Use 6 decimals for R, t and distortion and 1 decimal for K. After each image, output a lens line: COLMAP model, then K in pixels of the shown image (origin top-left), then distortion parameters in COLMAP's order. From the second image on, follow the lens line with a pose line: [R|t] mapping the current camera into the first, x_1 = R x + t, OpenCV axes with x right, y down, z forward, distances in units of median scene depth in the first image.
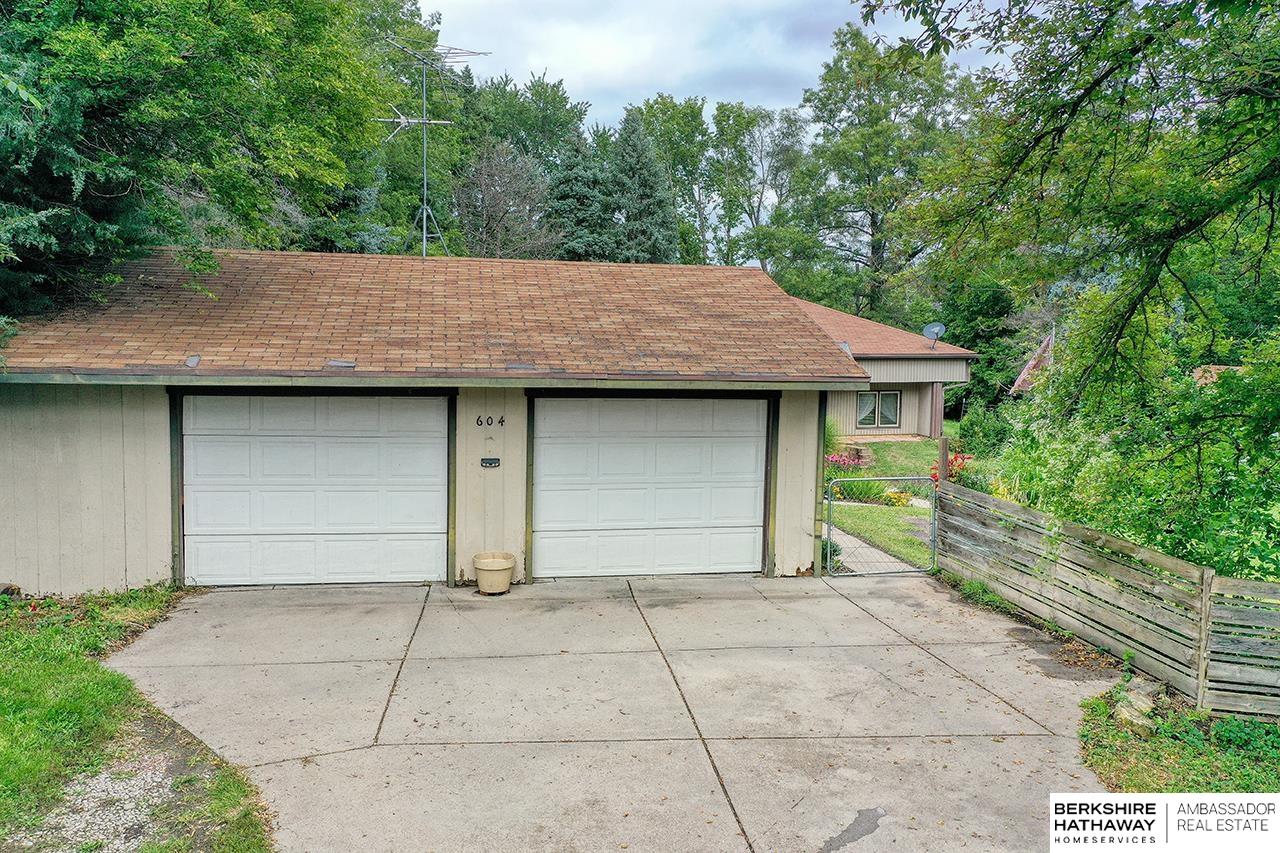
lens RADIAL K [[1018.4, 0, 640.0], [0, 1018.4, 426.5], [0, 0, 1]] dist [0.012571, 0.012548]
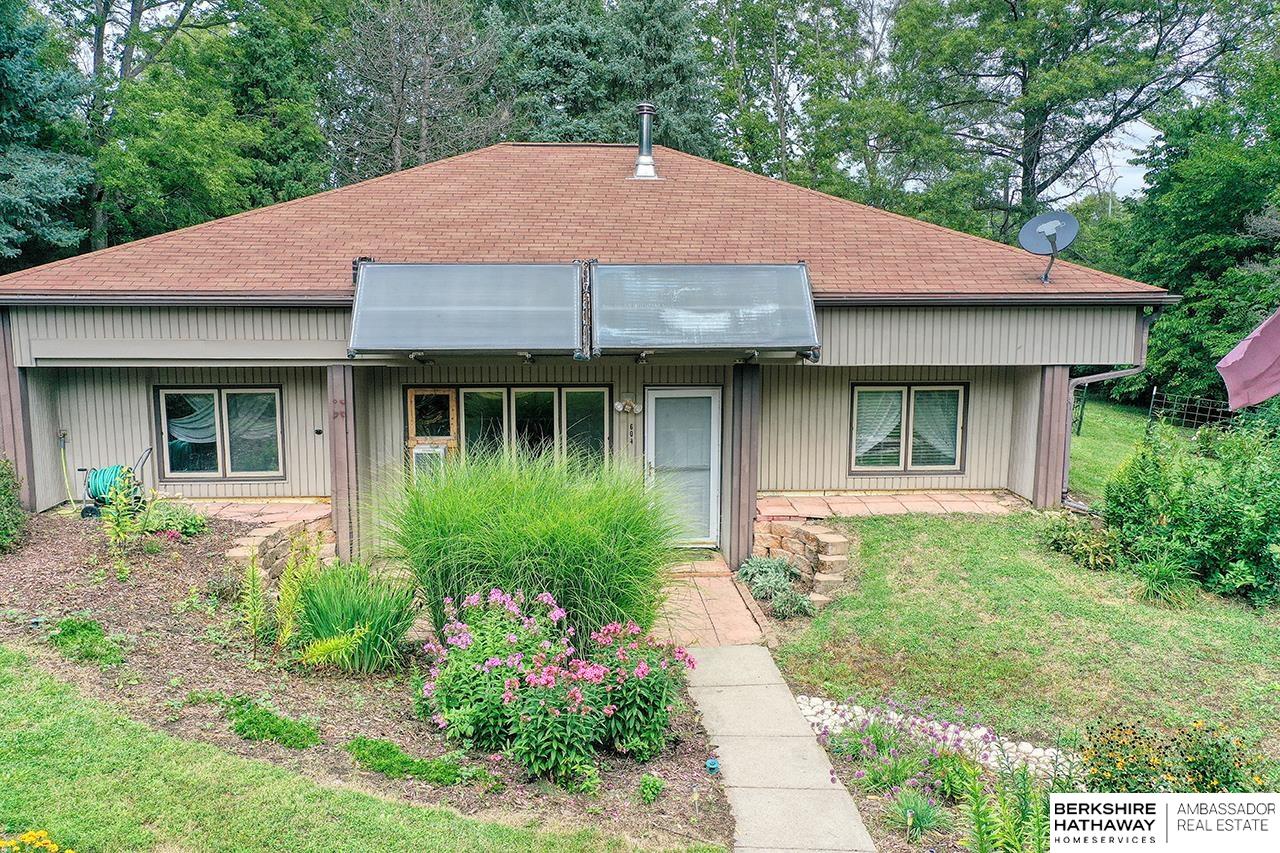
lens RADIAL K [[1018.4, 0, 640.0], [0, 1018.4, 426.5], [0, 0, 1]] dist [0.012571, 0.012548]
pose [[0.982528, 0.023196, -0.184665, 0.201760], [-0.014274, 0.998672, 0.049496, -0.036425], [0.185568, -0.045995, 0.981554, 0.567924]]
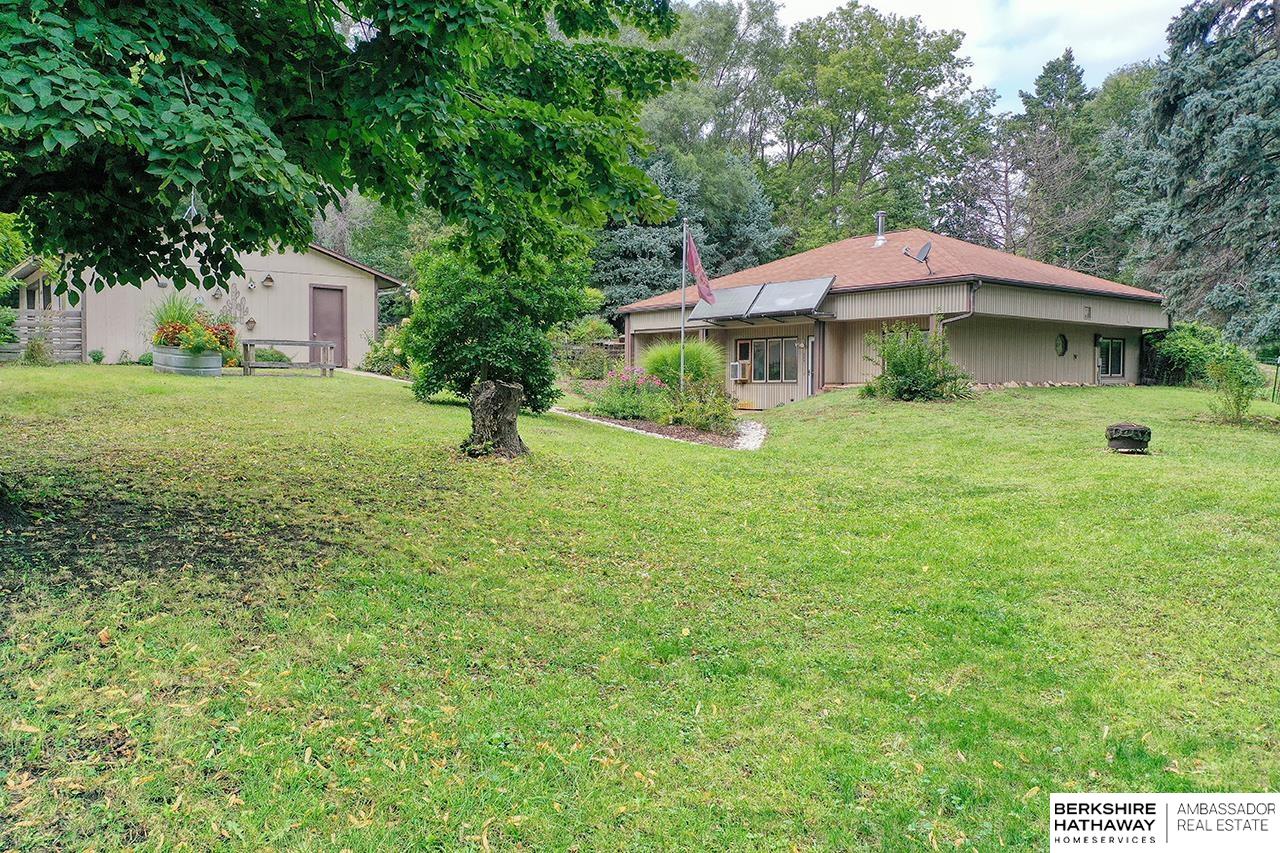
lens RADIAL K [[1018.4, 0, 640.0], [0, 1018.4, 426.5], [0, 0, 1]] dist [0.012571, 0.012548]
pose [[0.427328, 0.026971, -0.903694, 0.906115], [-0.086172, 0.996219, -0.011015, 0.073336], [0.899981, 0.082580, 0.428036, 0.434052]]
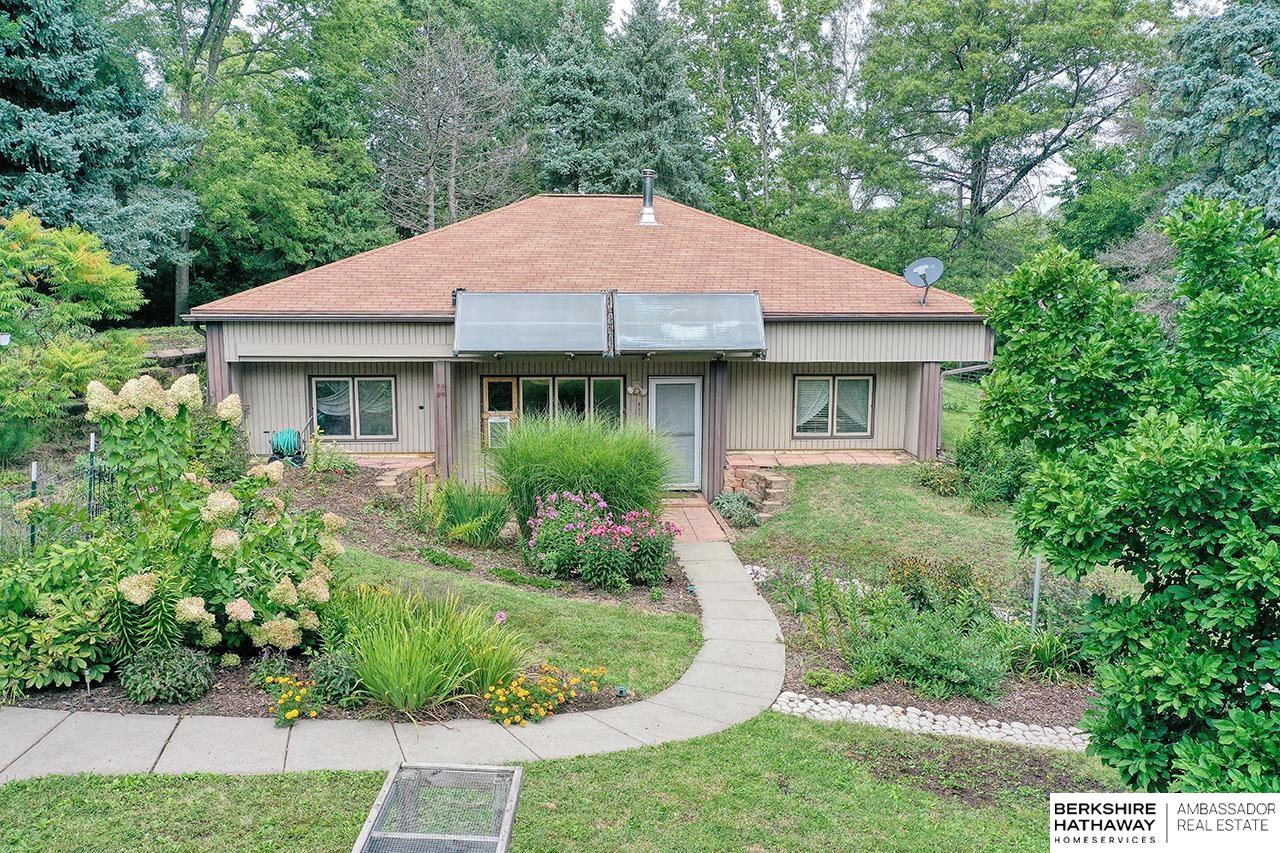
lens RADIAL K [[1018.4, 0, 640.0], [0, 1018.4, 426.5], [0, 0, 1]] dist [0.012571, 0.012548]
pose [[0.983685, 0.025253, -0.178121, 0.227457], [-0.015983, 0.998451, 0.053285, -0.034588], [0.179191, -0.049568, 0.982565, 0.395725]]
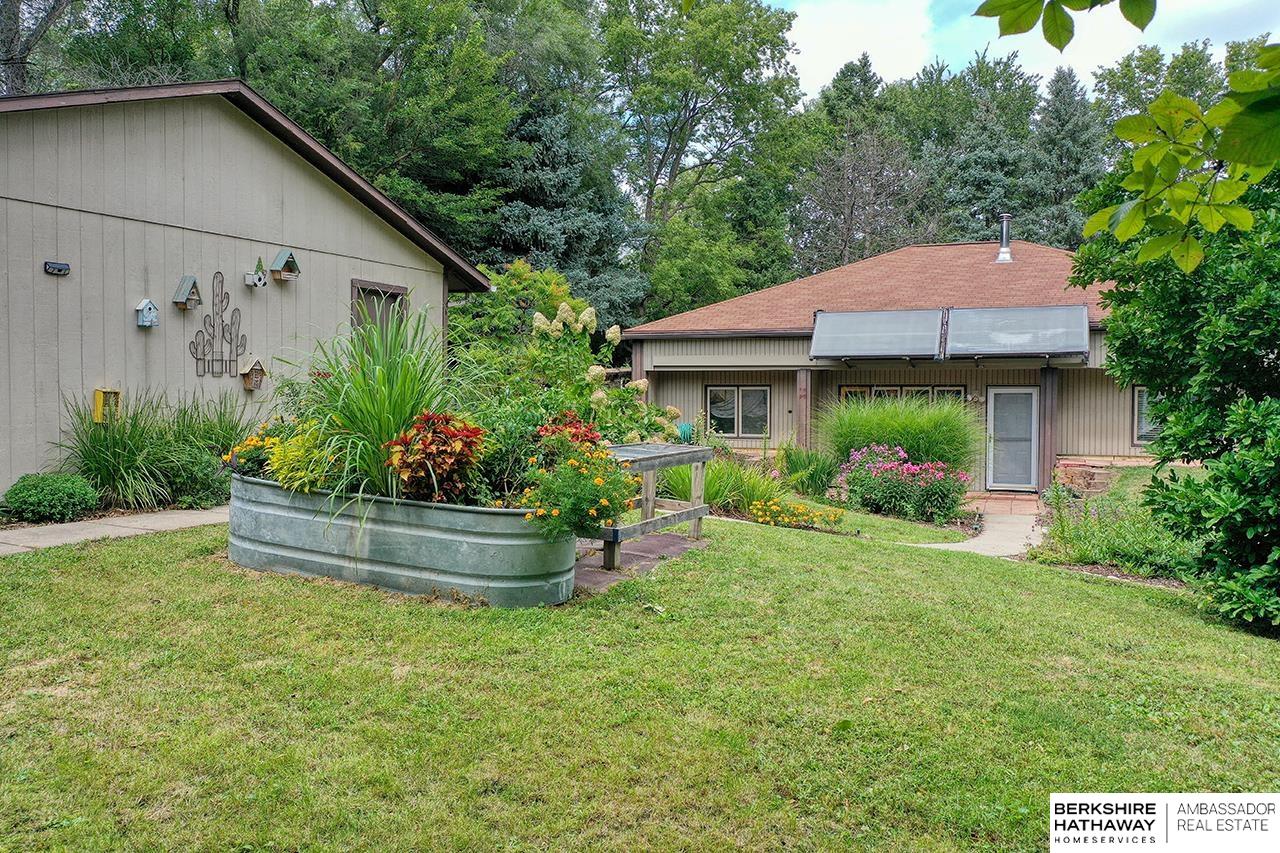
lens RADIAL K [[1018.4, 0, 640.0], [0, 1018.4, 426.5], [0, 0, 1]] dist [0.012571, 0.012548]
pose [[0.815024, 0.016304, -0.579198, 0.325233], [-0.051111, 0.997730, -0.043837, 0.033110], [0.577169, 0.065332, 0.814007, 0.309284]]
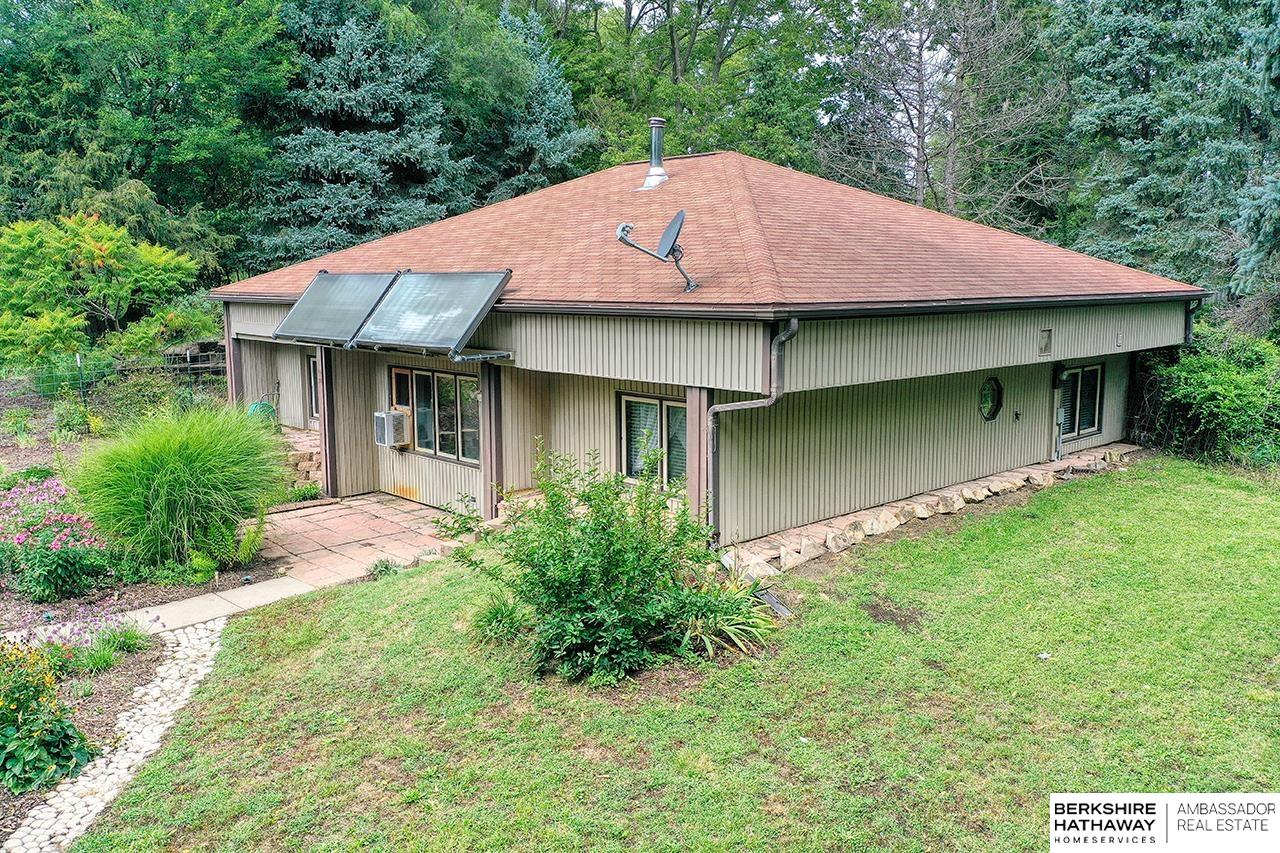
lens RADIAL K [[1018.4, 0, 640.0], [0, 1018.4, 426.5], [0, 0, 1]] dist [0.012571, 0.012548]
pose [[0.484833, 0.119217, -0.866443, 0.561795], [-0.079310, 0.992578, 0.092193, -0.058884], [0.871003, 0.024019, 0.490690, 0.796721]]
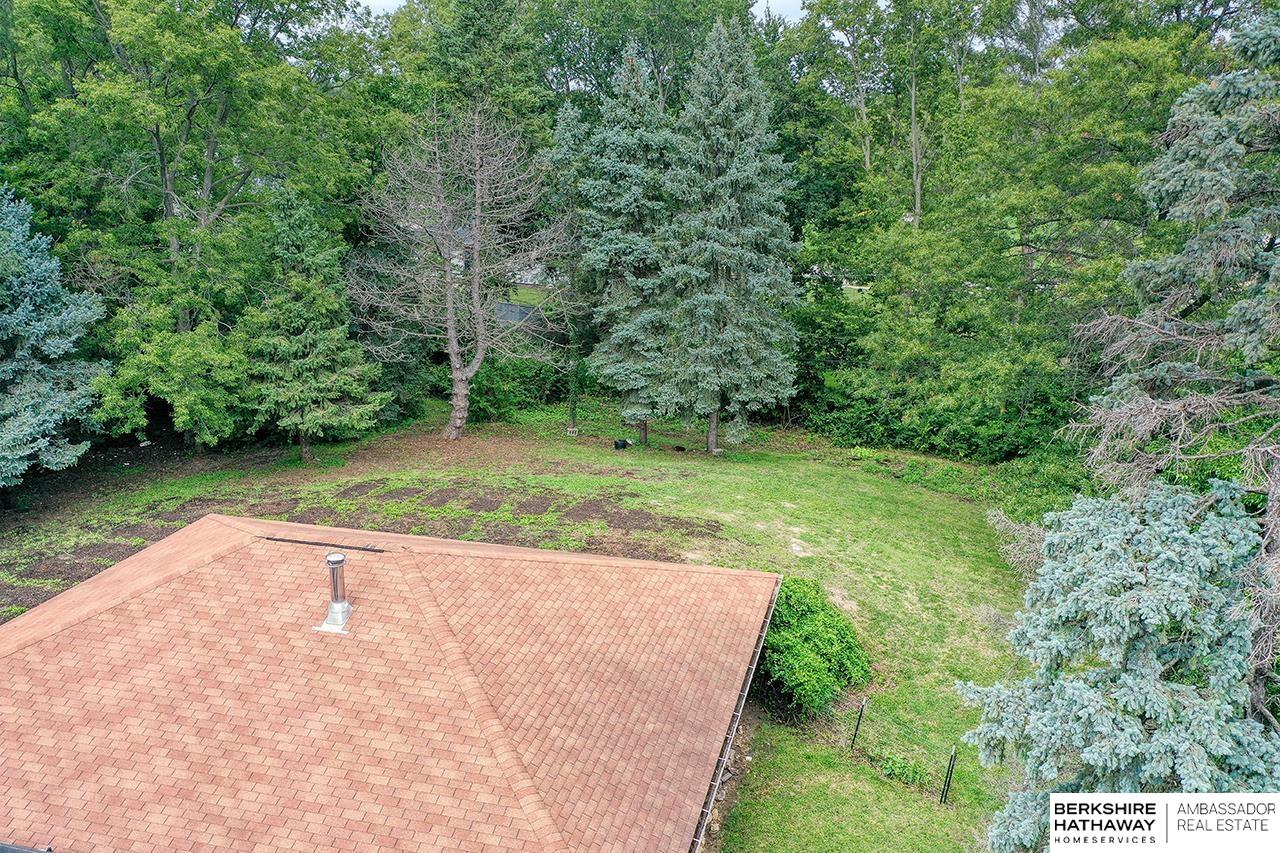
lens RADIAL K [[1018.4, 0, 640.0], [0, 1018.4, 426.5], [0, 0, 1]] dist [0.012571, 0.012548]
pose [[0.874754, 0.131433, -0.466402, 0.452597], [-0.043927, 0.980058, 0.193796, -0.322155], [0.482572, -0.149036, 0.863083, 0.711090]]
